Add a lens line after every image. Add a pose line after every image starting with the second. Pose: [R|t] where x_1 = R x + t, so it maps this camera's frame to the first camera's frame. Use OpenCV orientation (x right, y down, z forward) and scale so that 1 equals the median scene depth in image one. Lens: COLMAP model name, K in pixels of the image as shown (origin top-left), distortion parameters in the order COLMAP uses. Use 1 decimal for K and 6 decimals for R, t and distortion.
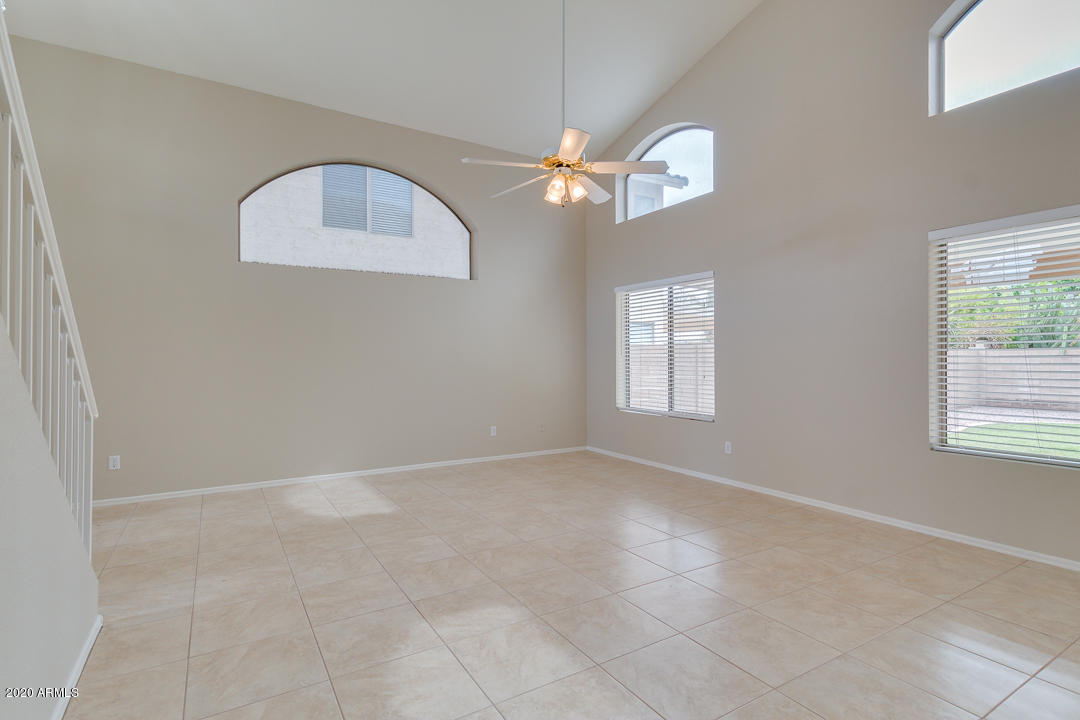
lens RADIAL K [[535.3, 0, 541.1], [0, 535.3, 358.6], [0, 0, 1]] dist [0.017175, -0.002173]
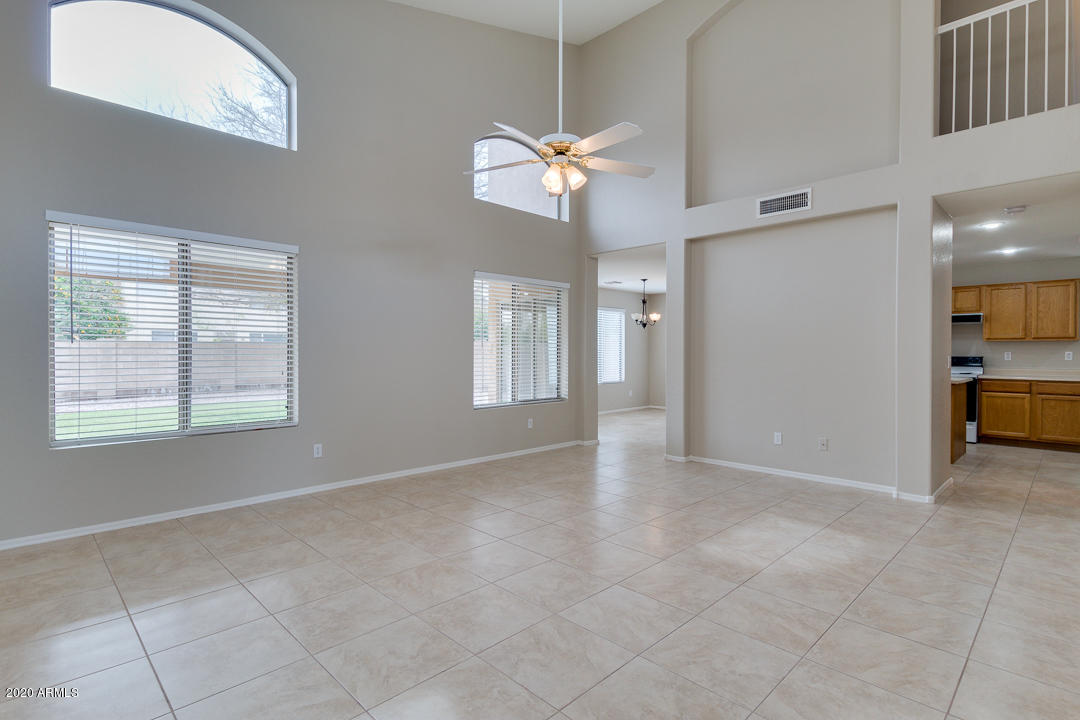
lens RADIAL K [[535.3, 0, 540.0], [0, 535.3, 357.3], [0, 0, 1]] dist [0.017175, -0.002173]
pose [[-0.239320, -0.007551, 0.970911, -1.135262], [-0.005251, 0.999965, 0.006482, 0.005441], [-0.970927, -0.003547, -0.239351, 1.596442]]
